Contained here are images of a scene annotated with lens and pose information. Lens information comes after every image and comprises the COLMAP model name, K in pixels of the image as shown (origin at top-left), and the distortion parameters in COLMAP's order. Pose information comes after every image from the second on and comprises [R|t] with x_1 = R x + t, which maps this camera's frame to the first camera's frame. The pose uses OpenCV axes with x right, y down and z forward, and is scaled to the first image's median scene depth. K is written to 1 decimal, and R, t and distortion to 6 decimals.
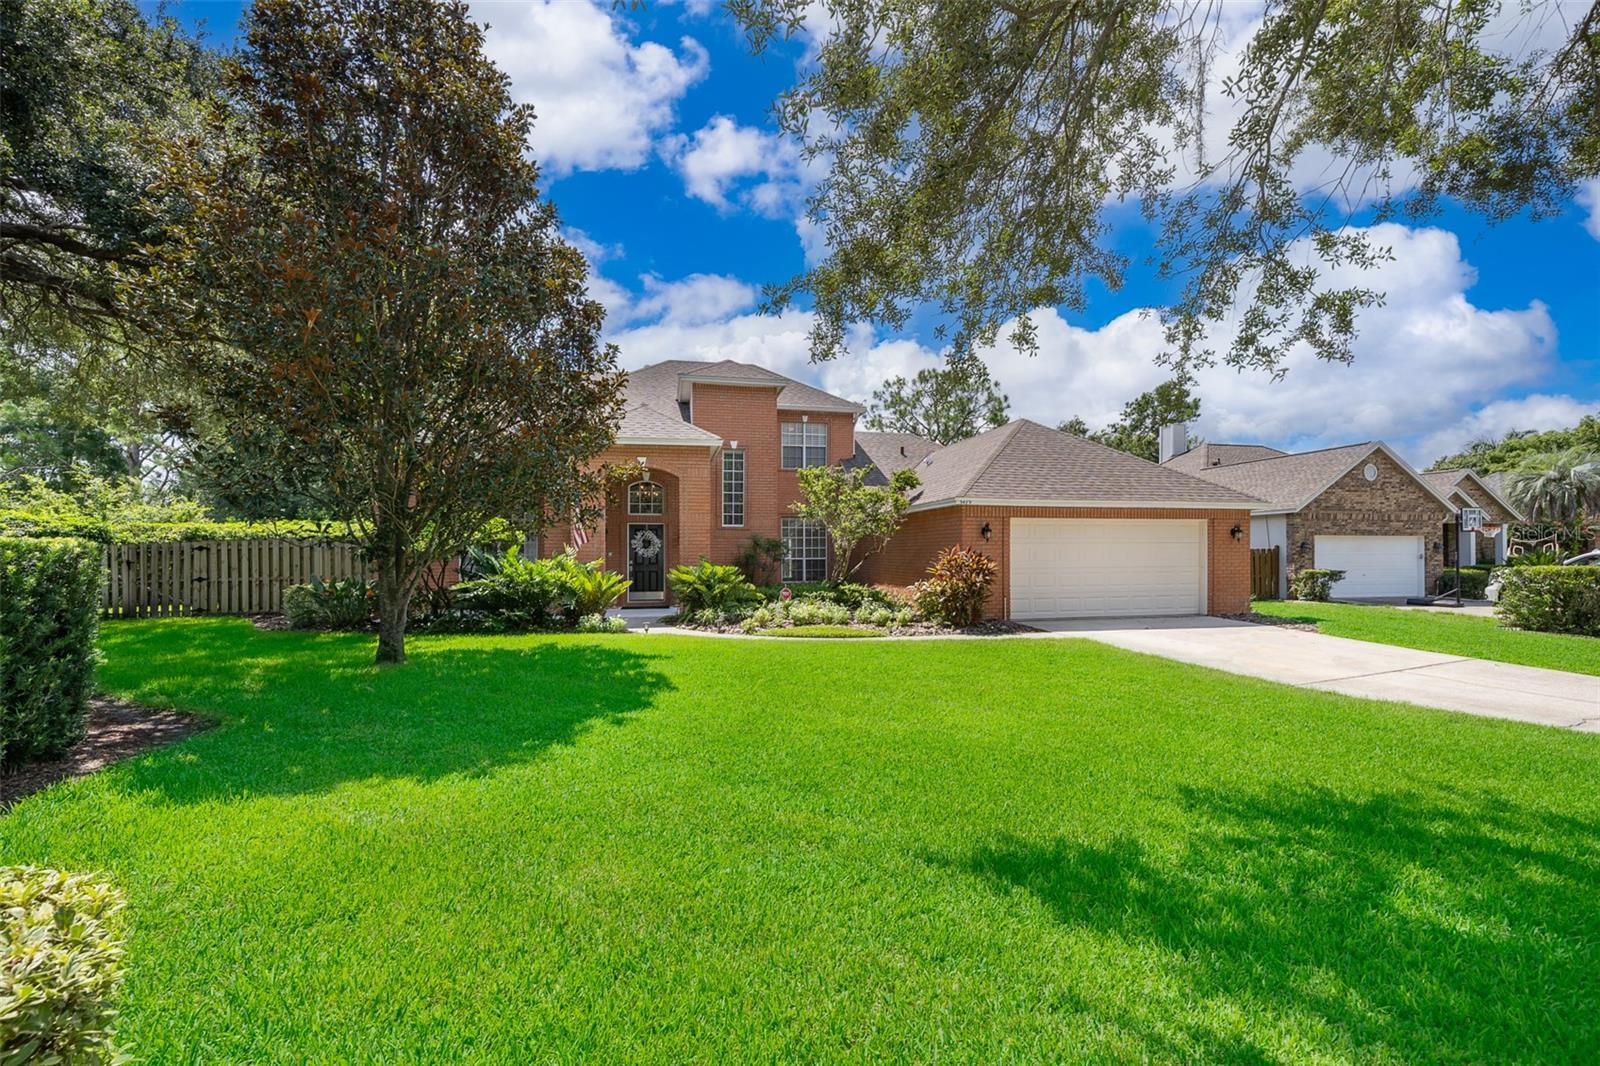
lens RADIAL K [[656.0, 0, 798.8], [0, 656.0, 554.0], [0, 0, 1]] dist [-0.001255, -0.000097]
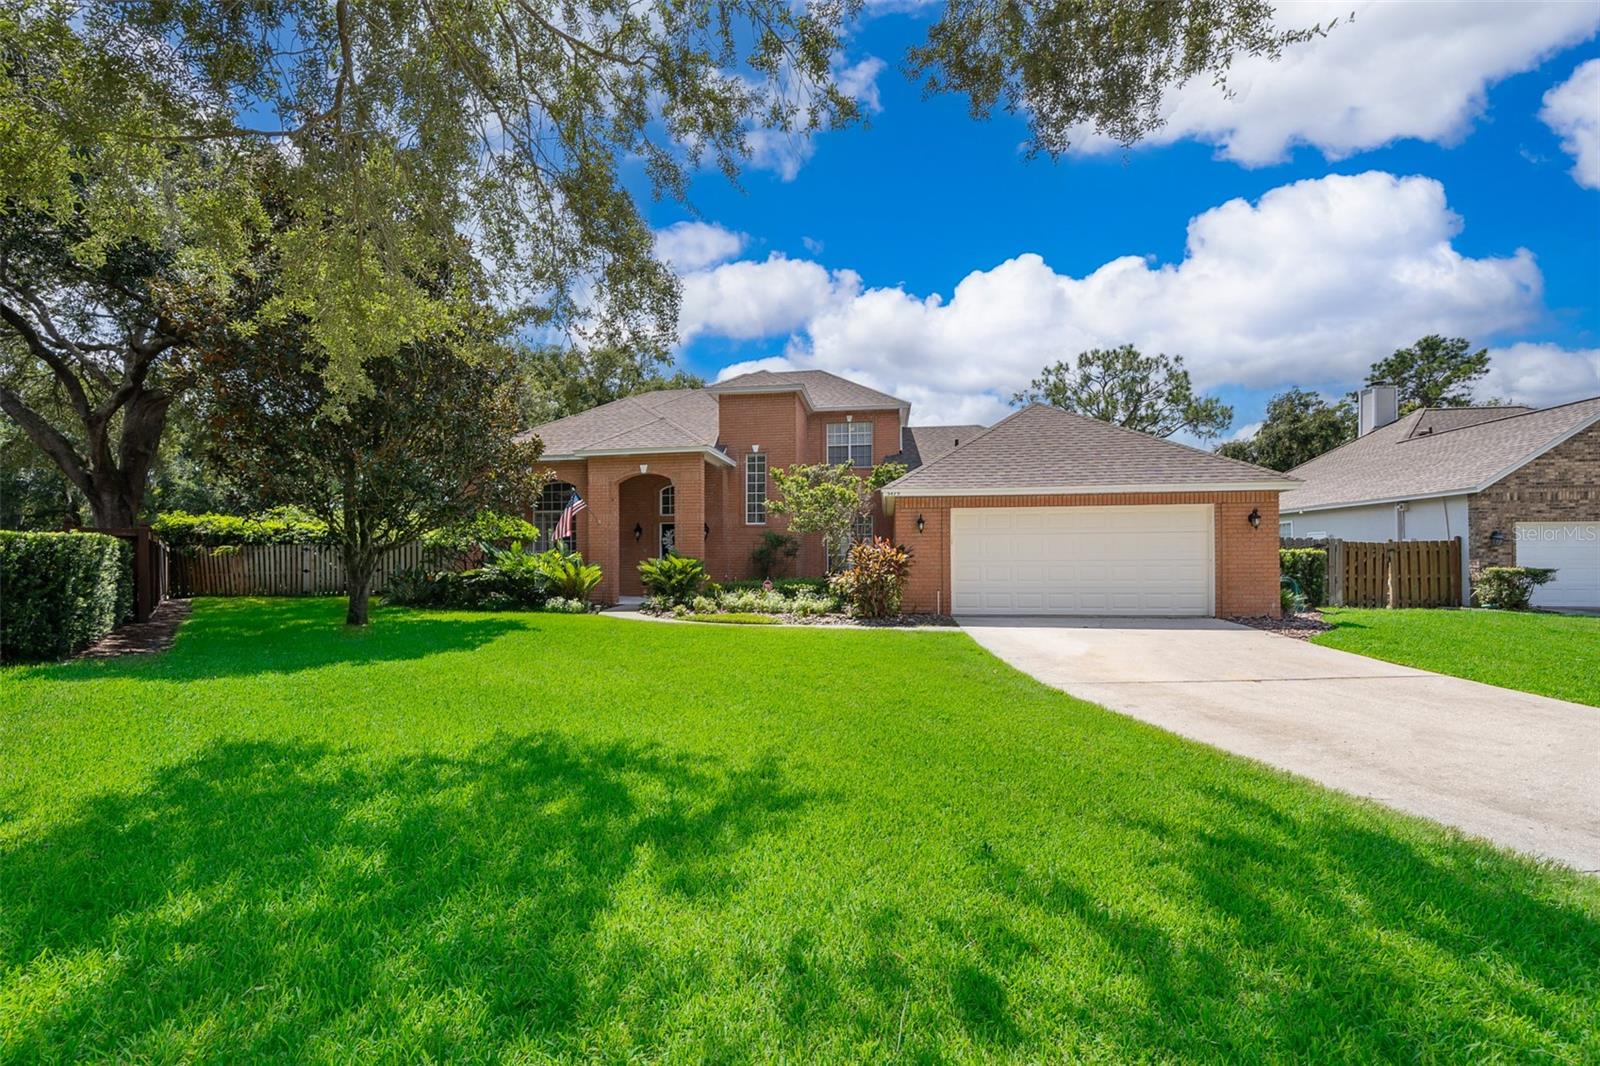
lens RADIAL K [[656.0, 0, 798.8], [0, 656.0, 554.0], [0, 0, 1]] dist [-0.001255, -0.000097]
pose [[0.937282, -0.004323, -0.348546, 0.401725], [0.002222, 0.999977, -0.006428, 0.015567], [0.348565, 0.005250, 0.937270, 0.022479]]
